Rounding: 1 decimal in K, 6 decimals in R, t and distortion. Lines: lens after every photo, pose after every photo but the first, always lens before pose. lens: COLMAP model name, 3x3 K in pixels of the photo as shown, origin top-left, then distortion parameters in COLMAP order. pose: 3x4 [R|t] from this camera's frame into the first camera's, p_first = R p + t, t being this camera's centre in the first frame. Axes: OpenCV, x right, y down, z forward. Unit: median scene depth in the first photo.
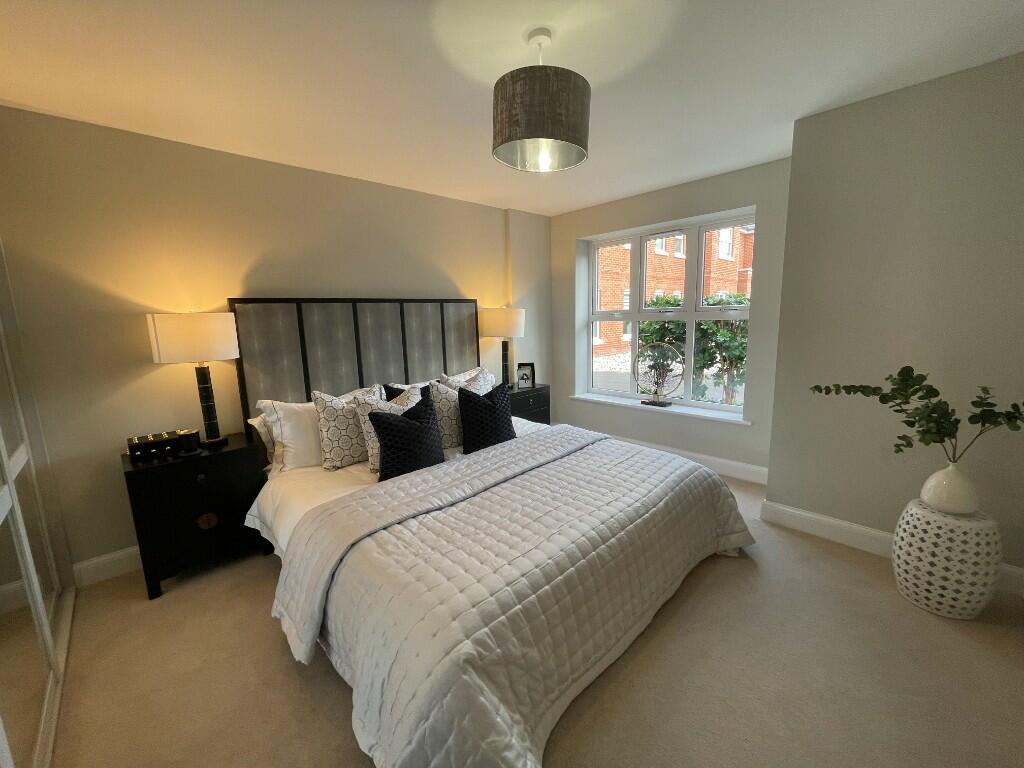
lens RADIAL K [[409.1, 0, 512.0], [0, 409.1, 384.0], [0, 0, 1]] dist [-0.000116, -0.000046]
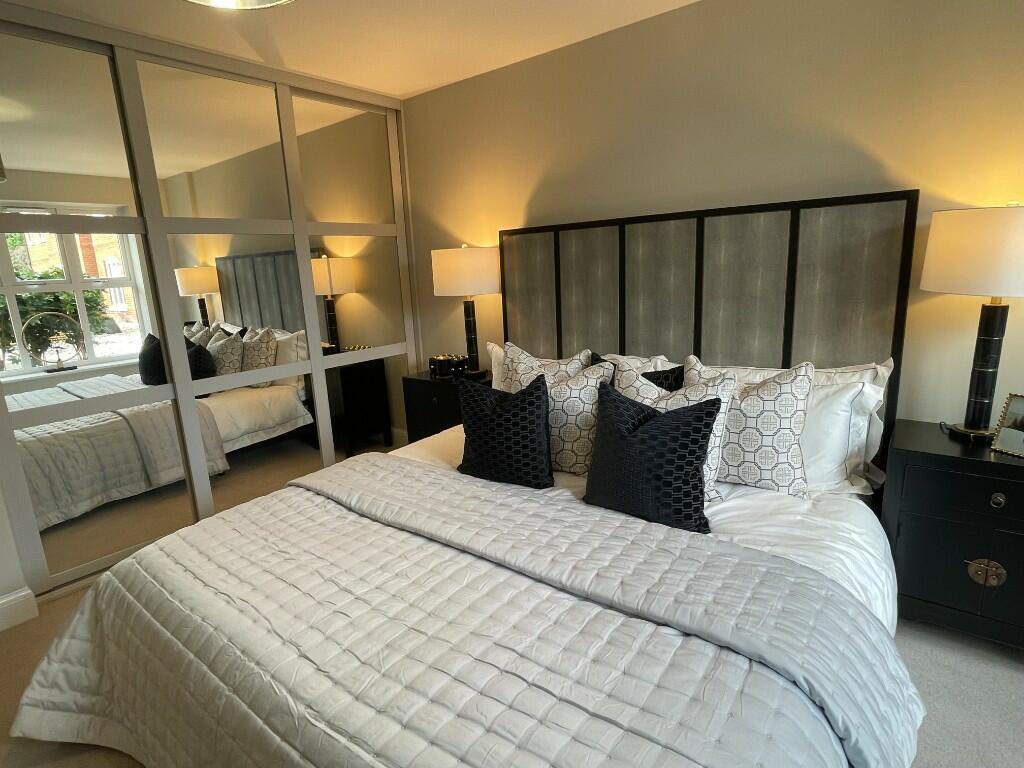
lens RADIAL K [[557.6, 0, 512.0], [0, 557.6, 384.0], [0, 0, 1]] dist [-0.000336, -0.000076]
pose [[0.126936, 0.235161, -0.963632, 0.513870], [-0.121904, 0.967824, 0.220126, -0.122158], [0.984392, 0.089528, 0.151519, 0.690356]]
